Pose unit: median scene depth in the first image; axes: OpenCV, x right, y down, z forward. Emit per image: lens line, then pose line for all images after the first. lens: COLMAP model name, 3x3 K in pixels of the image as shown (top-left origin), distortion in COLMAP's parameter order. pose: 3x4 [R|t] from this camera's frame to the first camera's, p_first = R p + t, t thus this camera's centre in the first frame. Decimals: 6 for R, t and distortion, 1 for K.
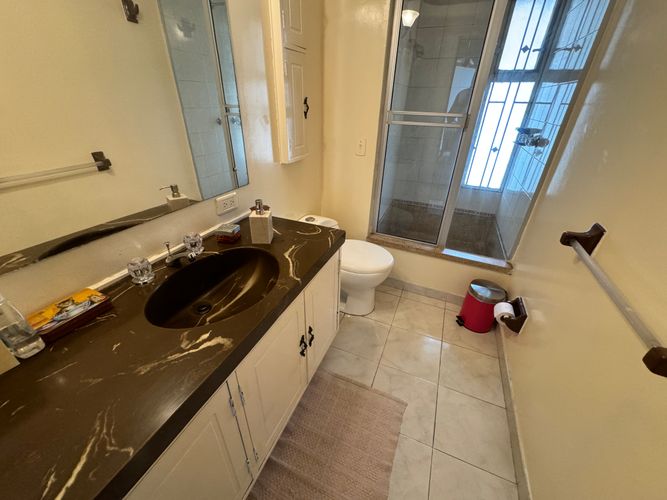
lens RADIAL K [[266.2, 0, 333.0], [0, 266.2, 249.4], [0, 0, 1]] dist [-0.002135, 0.000607]
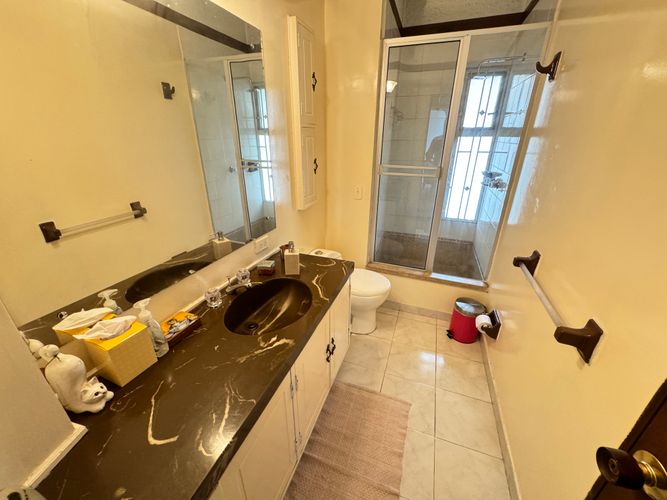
lens RADIAL K [[266.2, 0, 333.1], [0, 266.2, 249.8], [0, 0, 1]] dist [-0.002135, 0.000607]
pose [[0.998486, -0.037089, 0.040610, -0.095559], [0.041231, 0.993467, -0.106414, 0.003773], [-0.036397, 0.107927, 0.993492, -0.252964]]
